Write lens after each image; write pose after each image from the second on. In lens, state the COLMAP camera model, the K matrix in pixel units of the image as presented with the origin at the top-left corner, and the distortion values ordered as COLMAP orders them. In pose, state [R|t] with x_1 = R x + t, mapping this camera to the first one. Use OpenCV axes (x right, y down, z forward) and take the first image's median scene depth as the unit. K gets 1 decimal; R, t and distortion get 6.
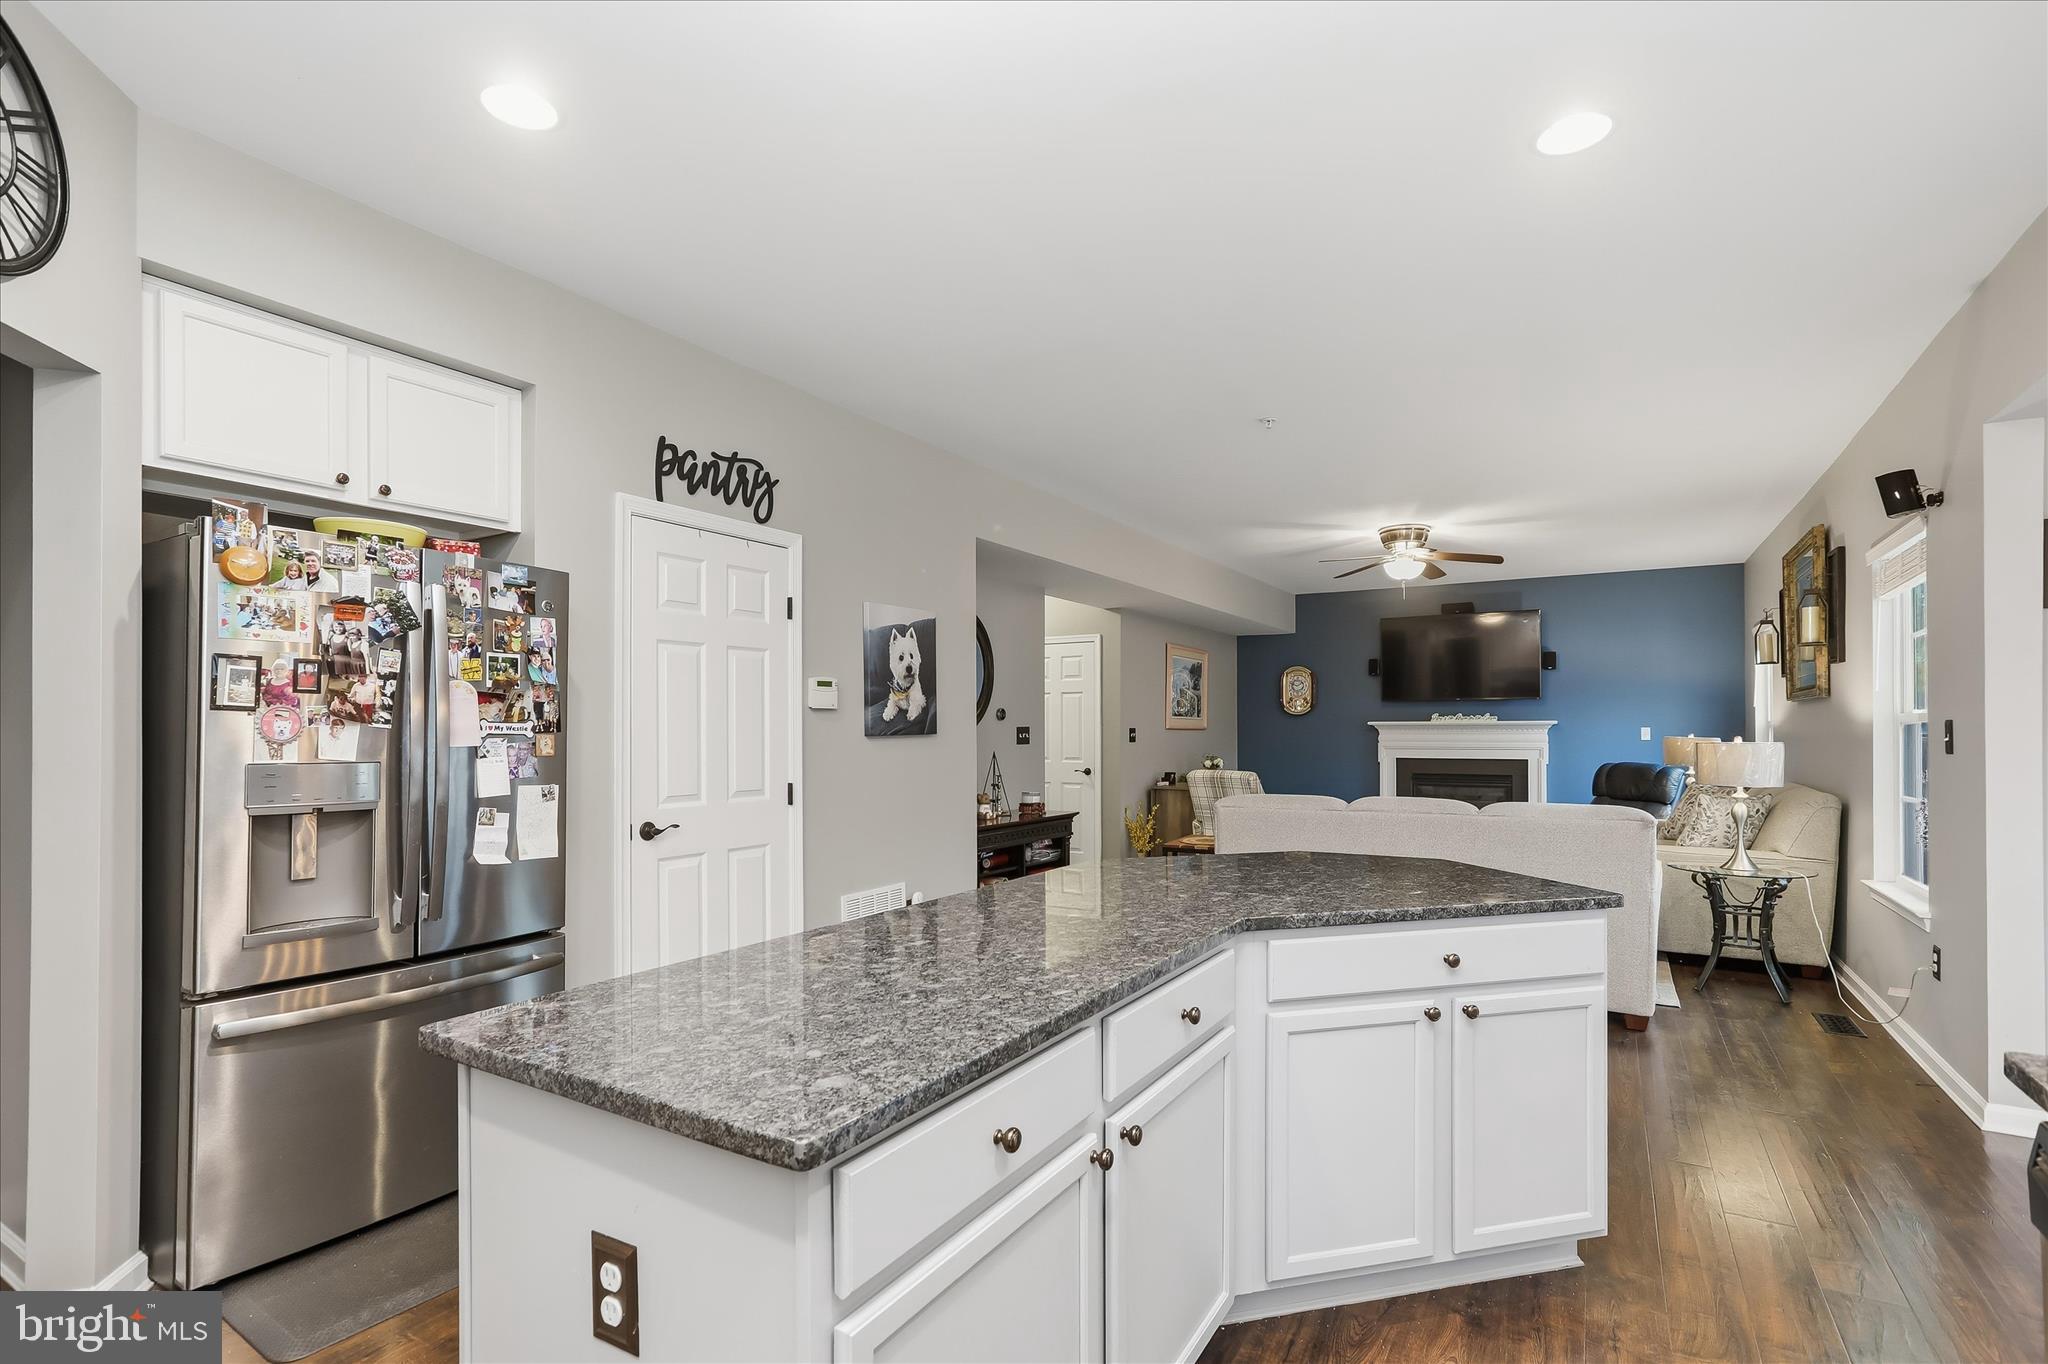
lens RADIAL K [[977.2, 0, 1014.2], [0, 977.2, 721.6], [0, 0, 1]] dist [-0.012726, 0.004043]
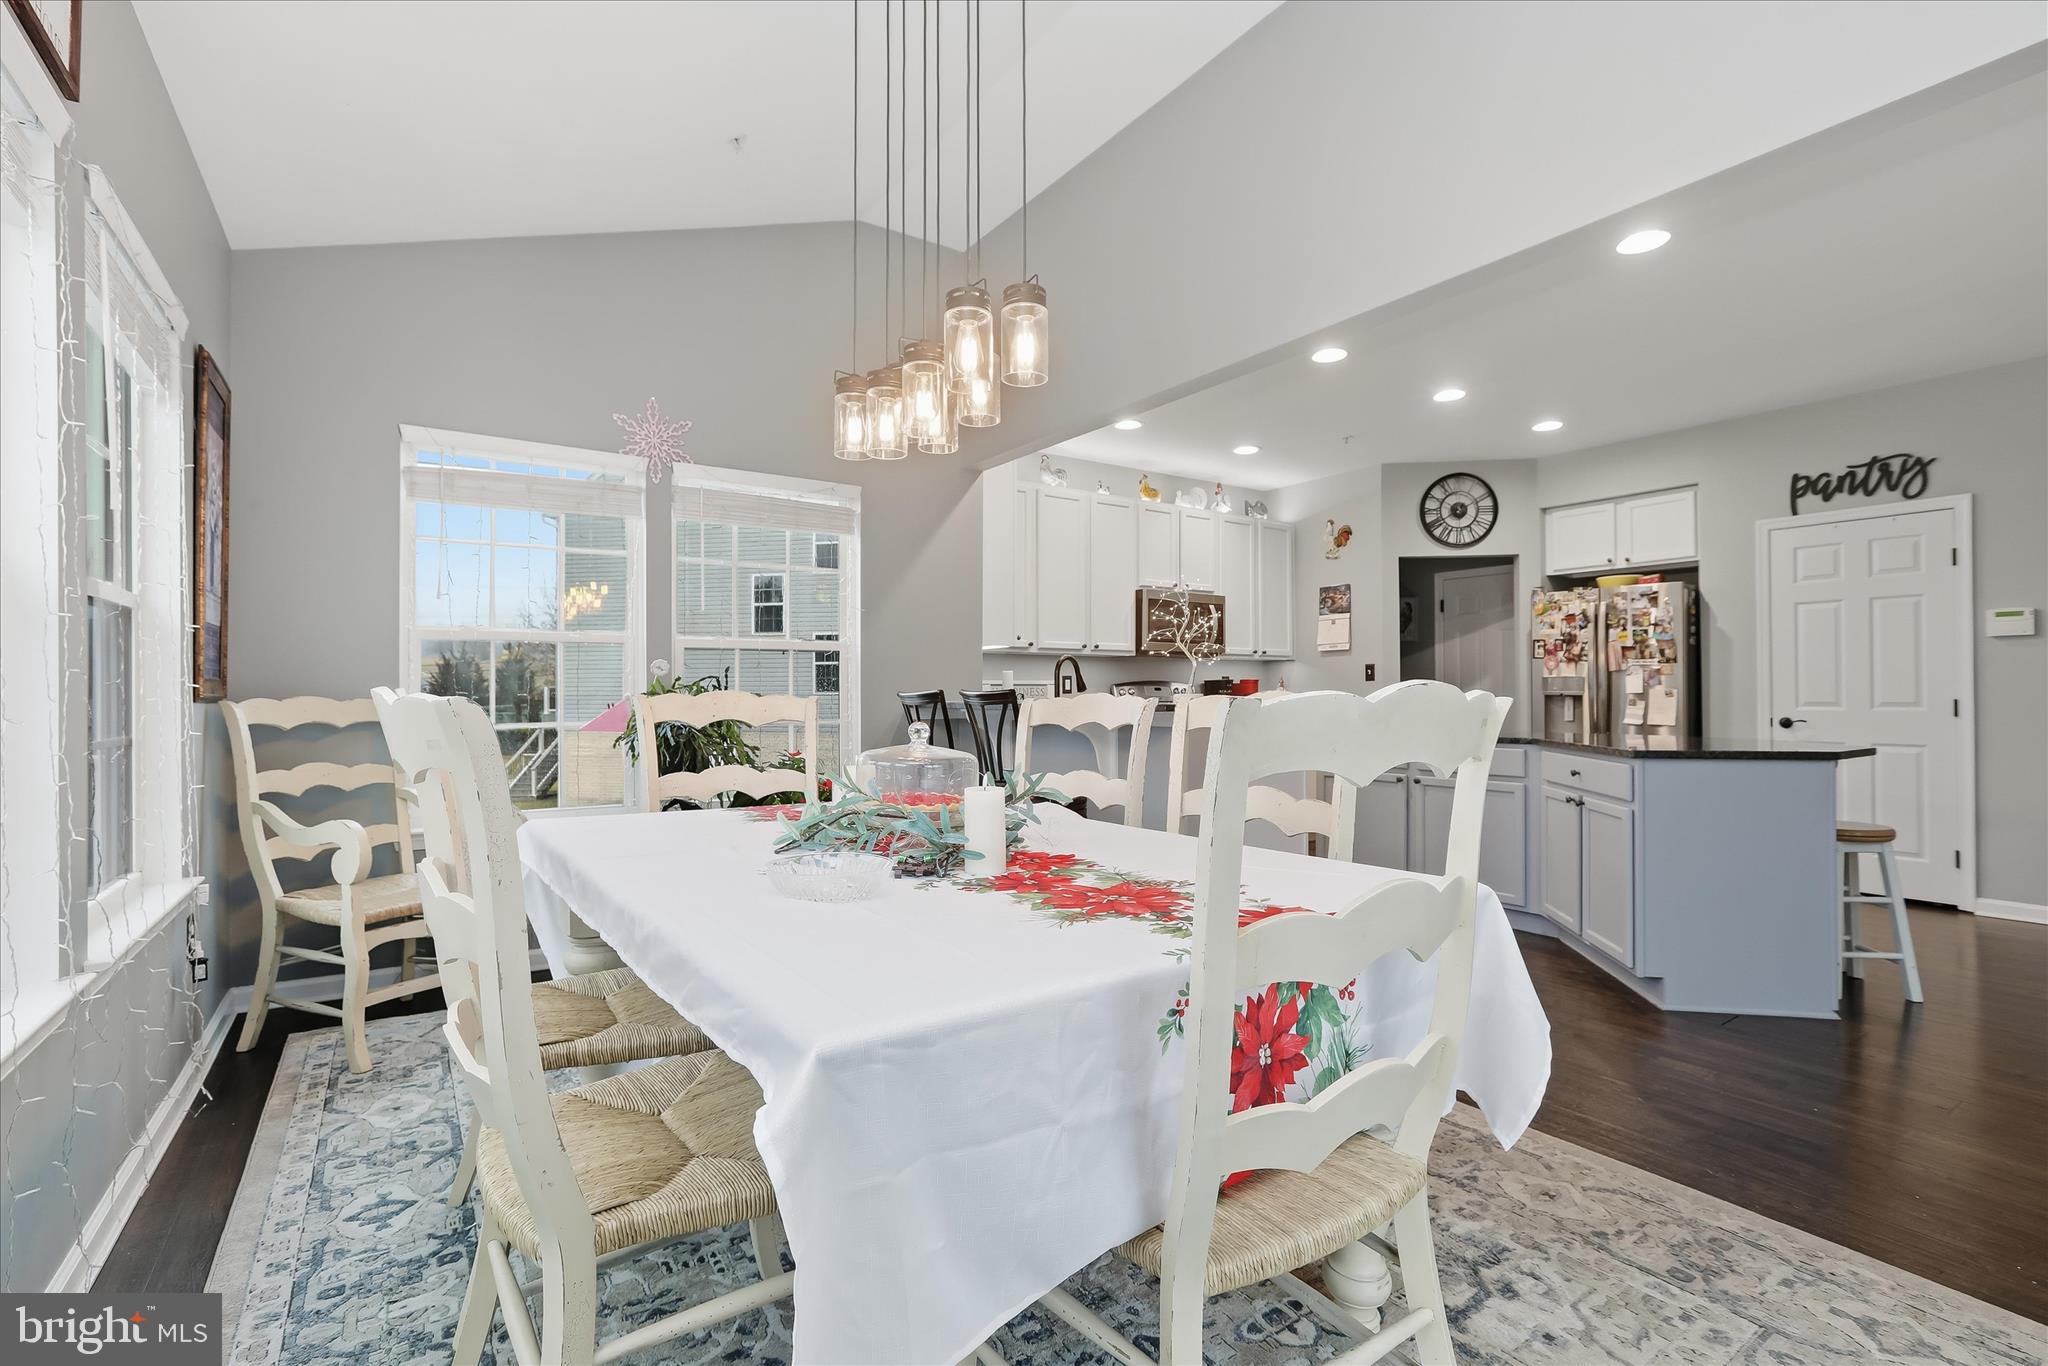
lens RADIAL K [[936.9, 0, 1036.4], [0, 936.9, 685.9], [0, 0, 1]] dist [-0.015983, 0.007888]
pose [[-0.406320, -0.005931, -0.913712, 2.242691], [0.009245, 0.999901, -0.010602, 0.082302], [0.913684, -0.012755, -0.406225, 0.717989]]
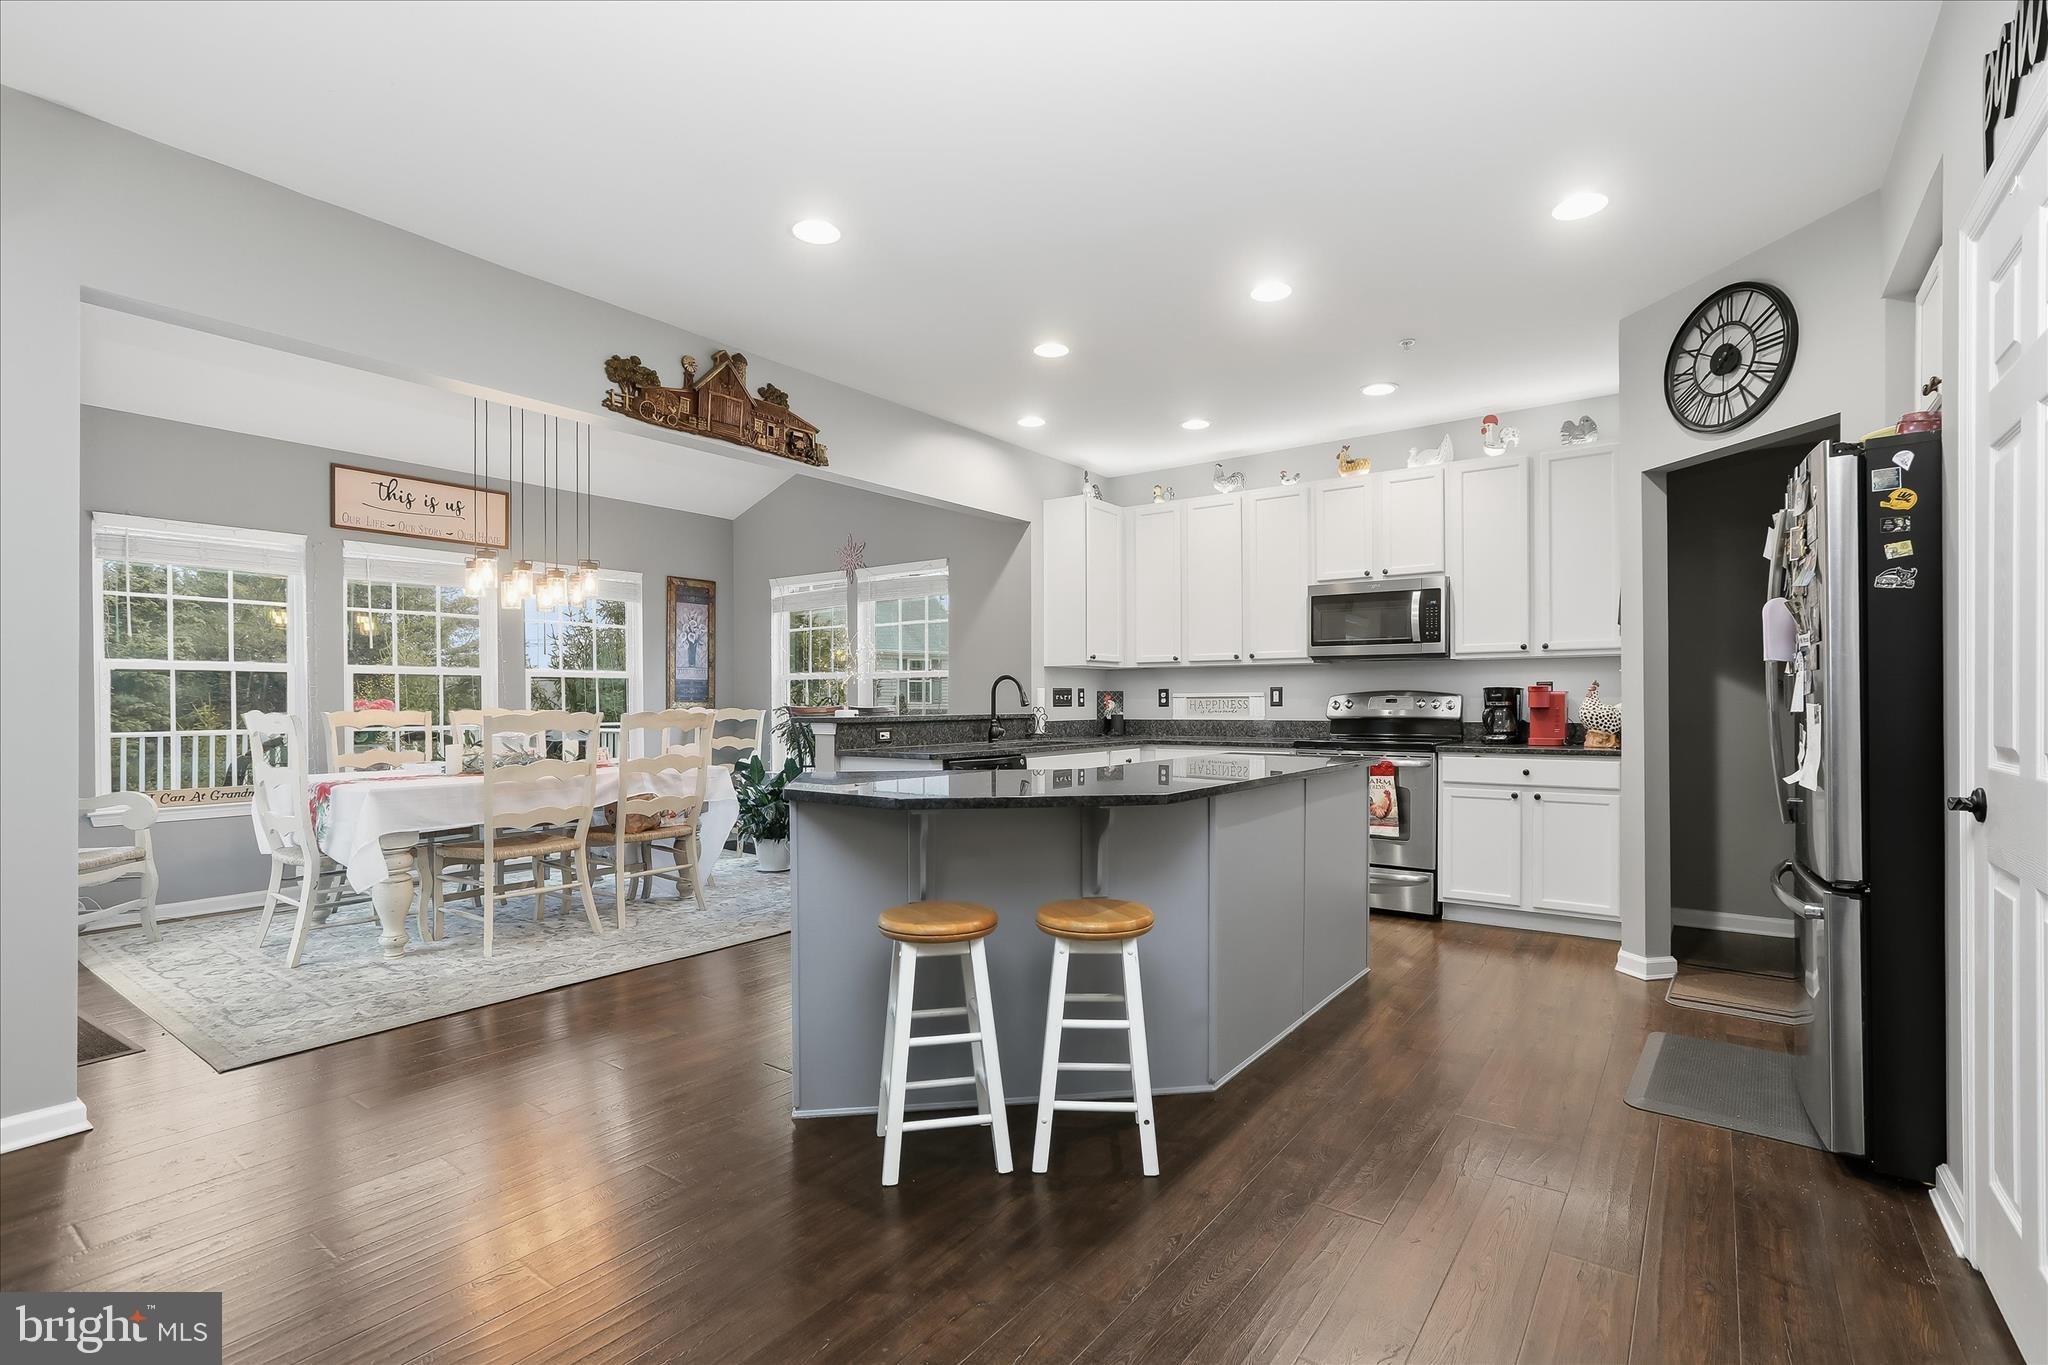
lens RADIAL K [[936.9, 0, 1025.0], [0, 936.9, 701.8], [0, 0, 1]] dist [-0.015983, 0.007888]
pose [[-0.994805, 0.004353, 0.101709, 0.149502], [0.003661, 0.999969, -0.006992, 0.081425], [-0.101737, -0.006583, -0.994790, 2.286065]]
